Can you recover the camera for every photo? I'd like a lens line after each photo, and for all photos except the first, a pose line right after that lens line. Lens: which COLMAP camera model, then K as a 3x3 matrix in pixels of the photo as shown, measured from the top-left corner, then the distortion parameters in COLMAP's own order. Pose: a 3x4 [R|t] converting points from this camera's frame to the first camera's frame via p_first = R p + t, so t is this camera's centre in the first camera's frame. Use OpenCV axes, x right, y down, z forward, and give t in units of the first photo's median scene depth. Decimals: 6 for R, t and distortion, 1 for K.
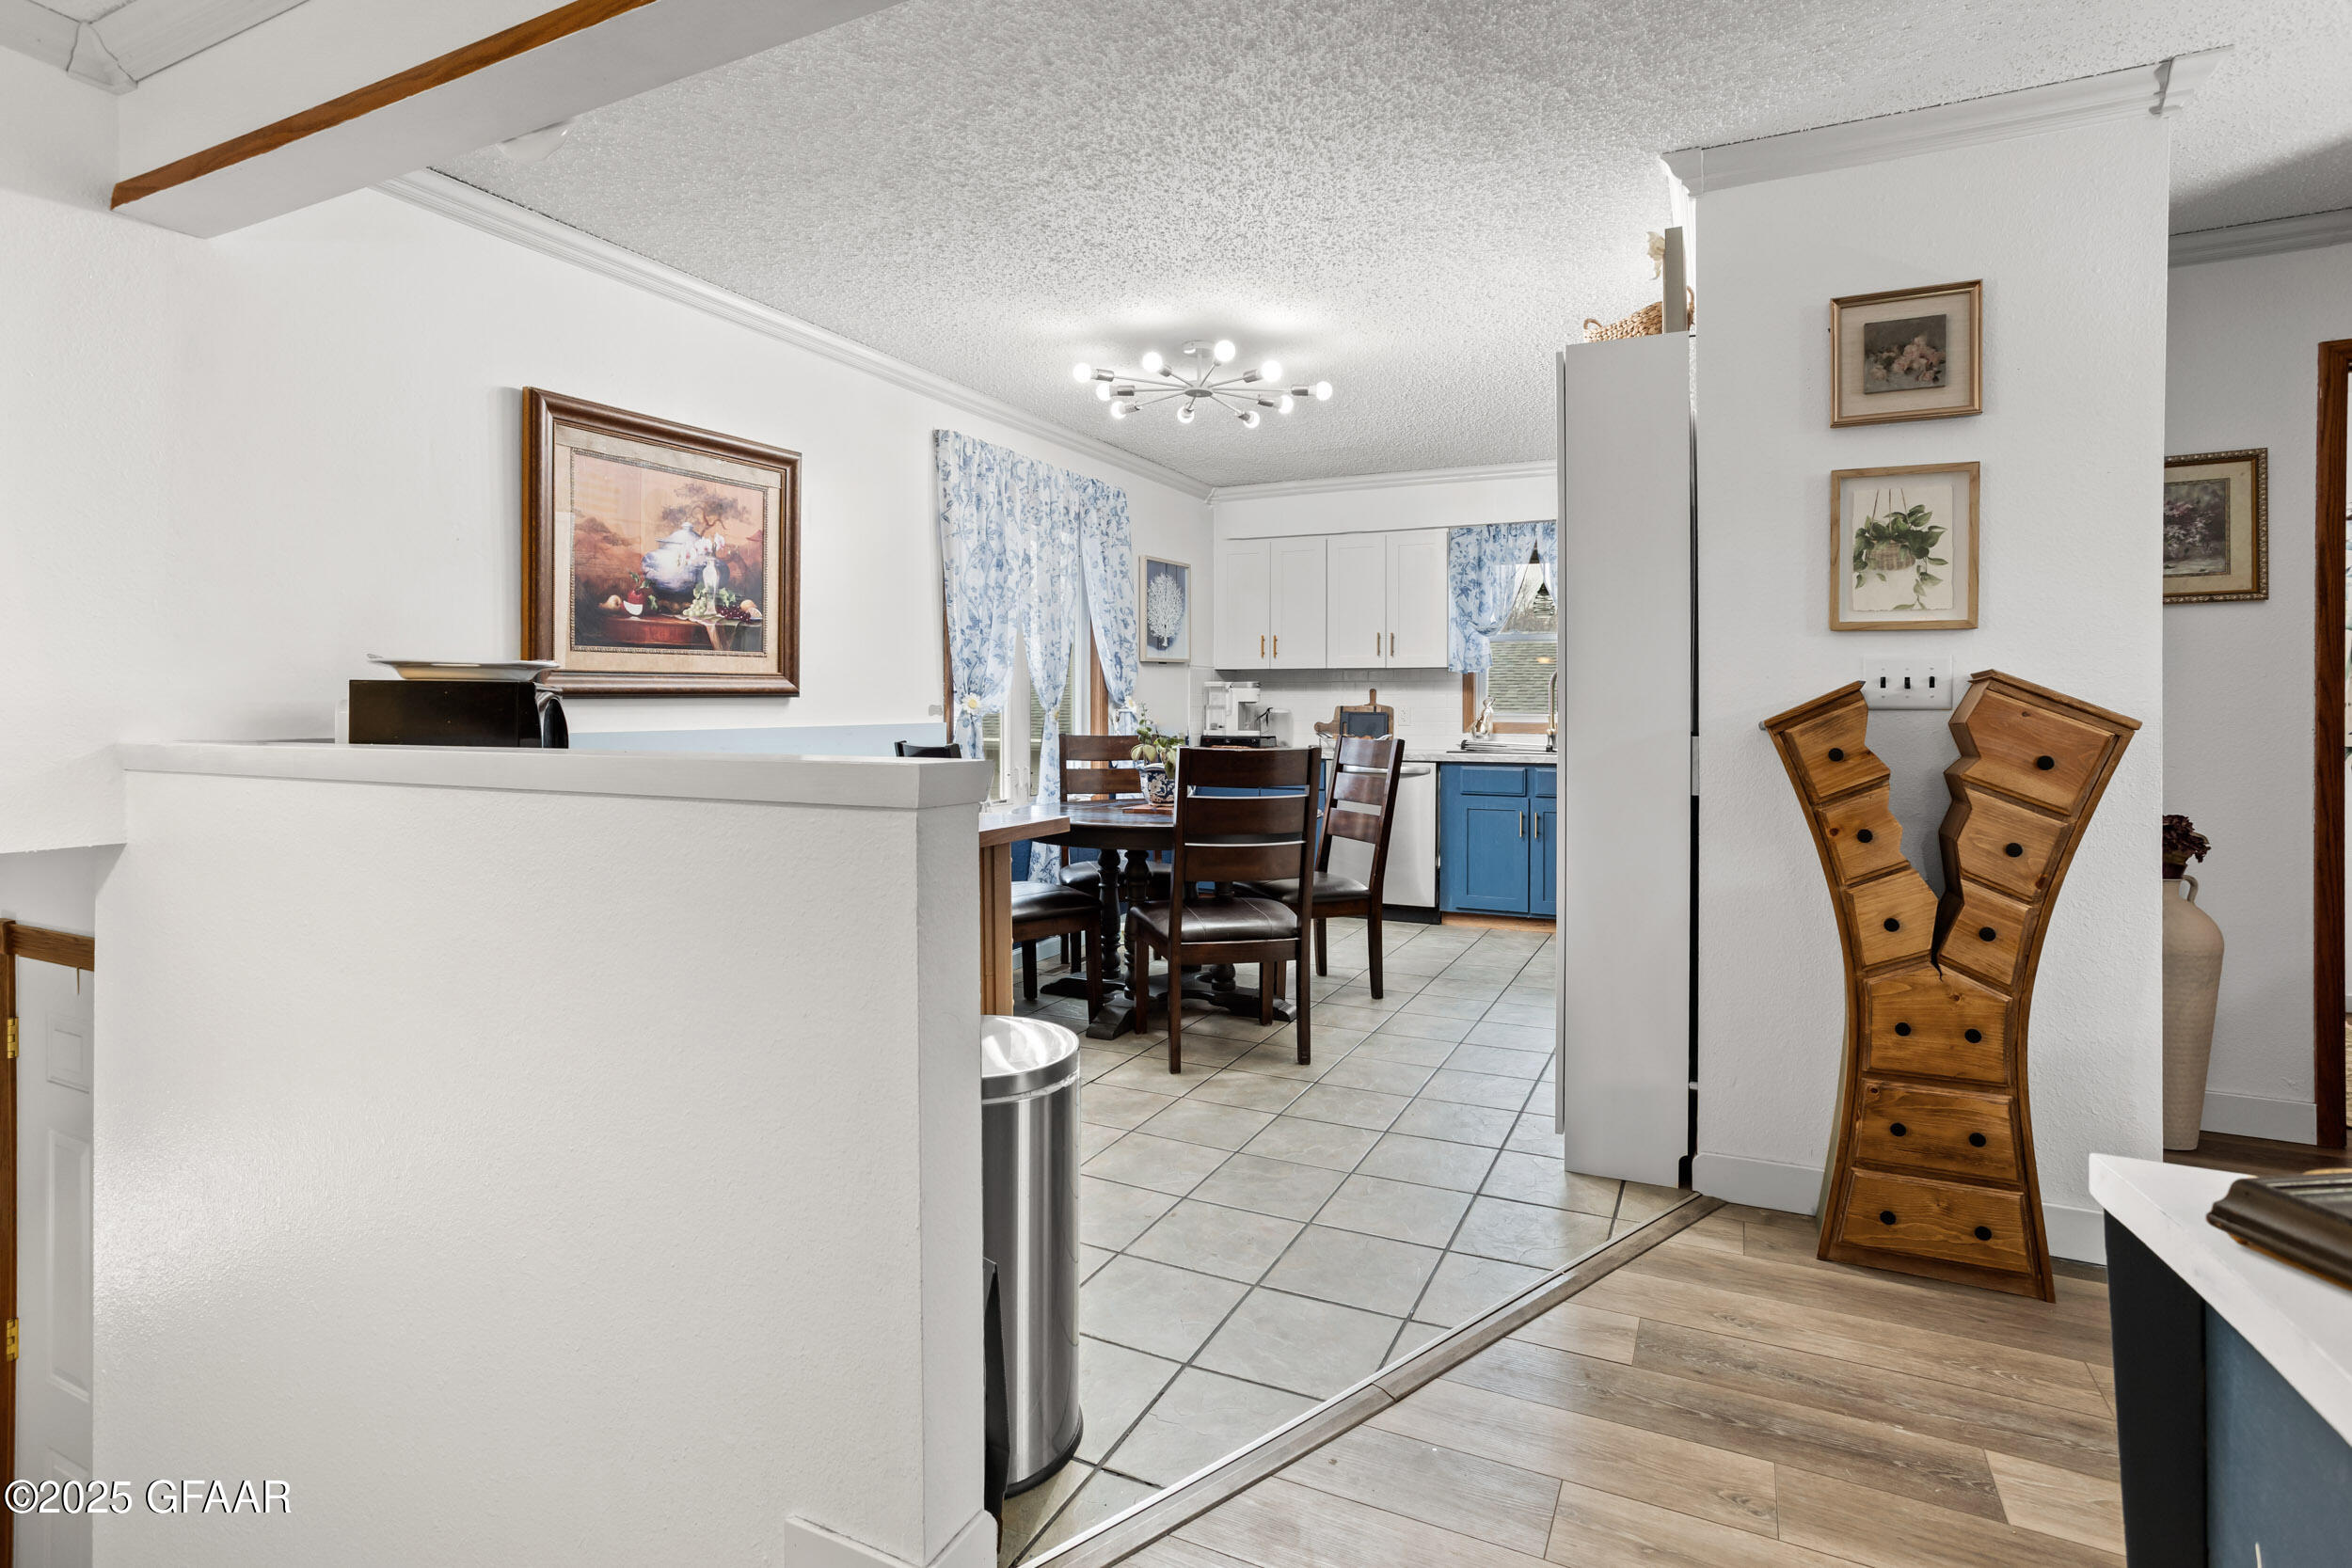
lens RADIAL K [[1129.8, 0, 1175.9], [0, 1129.8, 696.0], [0, 0, 1]] dist [-0.006577, 0.002580]
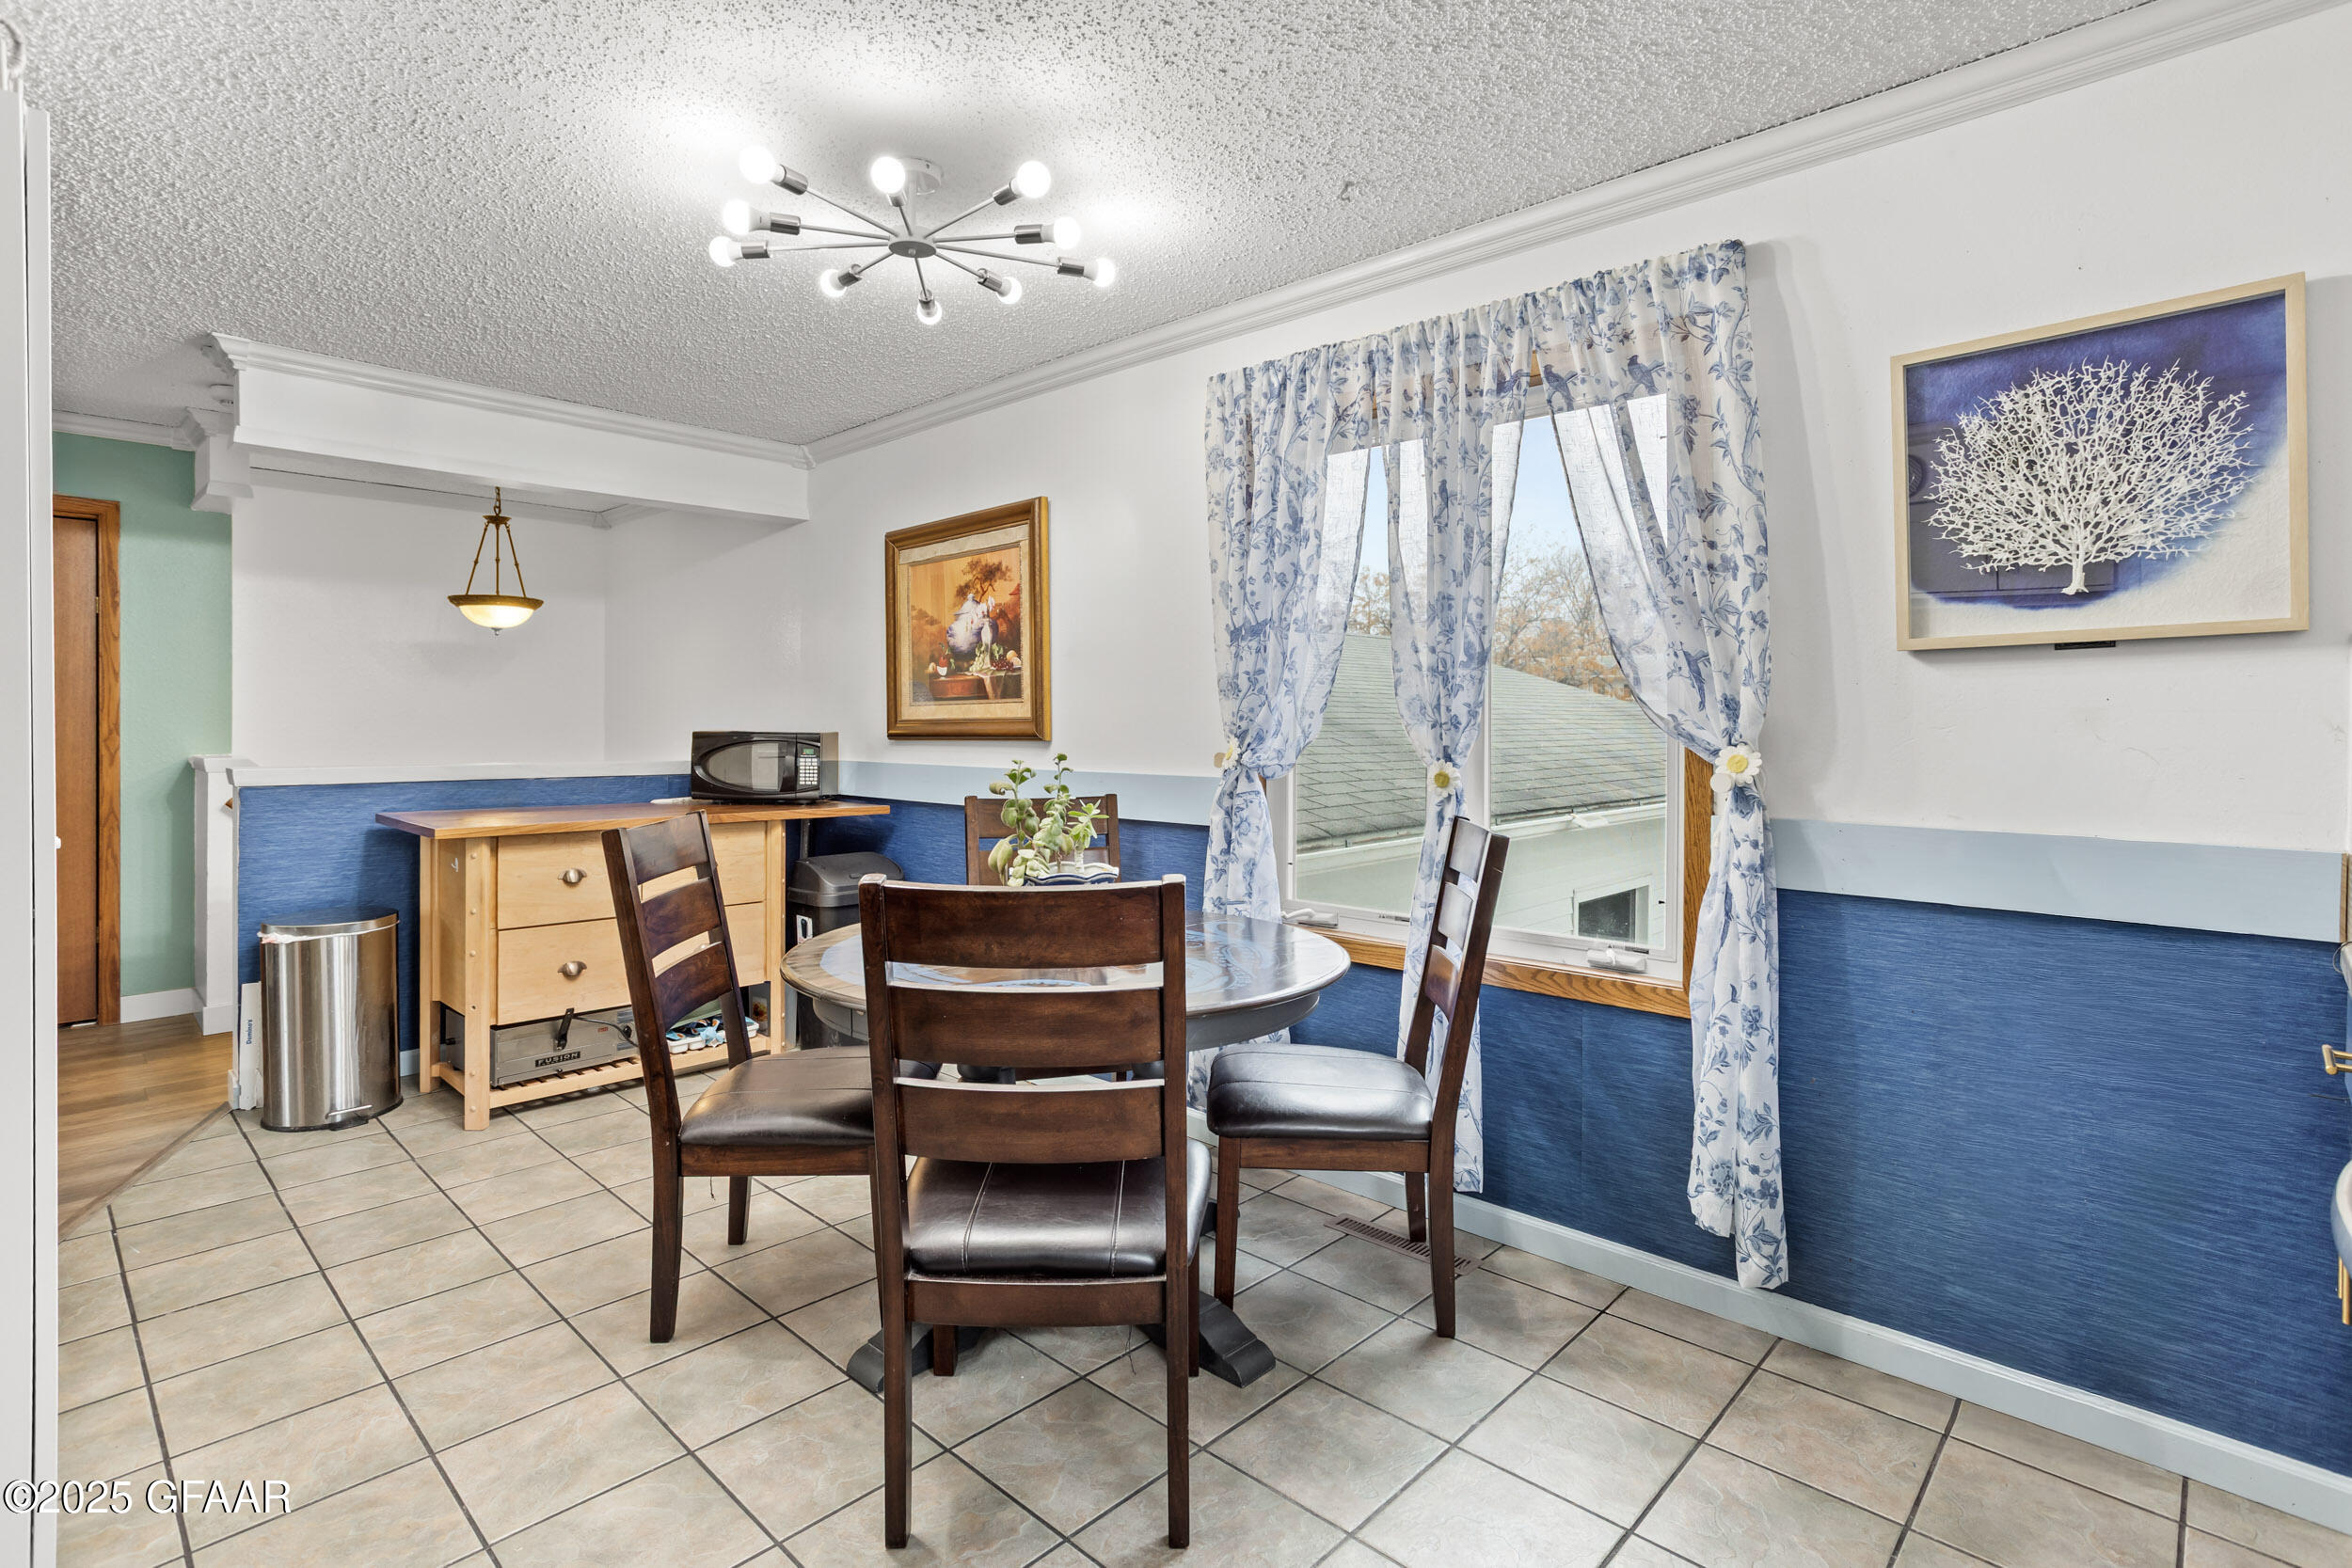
lens RADIAL K [[1129.8, 0, 1172.5], [0, 1129.8, 765.1], [0, 0, 1]] dist [-0.006577, 0.002580]
pose [[-0.287741, 0.023607, -0.957417, 0.650646], [-0.006439, 0.999626, 0.026583, -0.005174], [0.957687, 0.013813, -0.287481, 1.531203]]
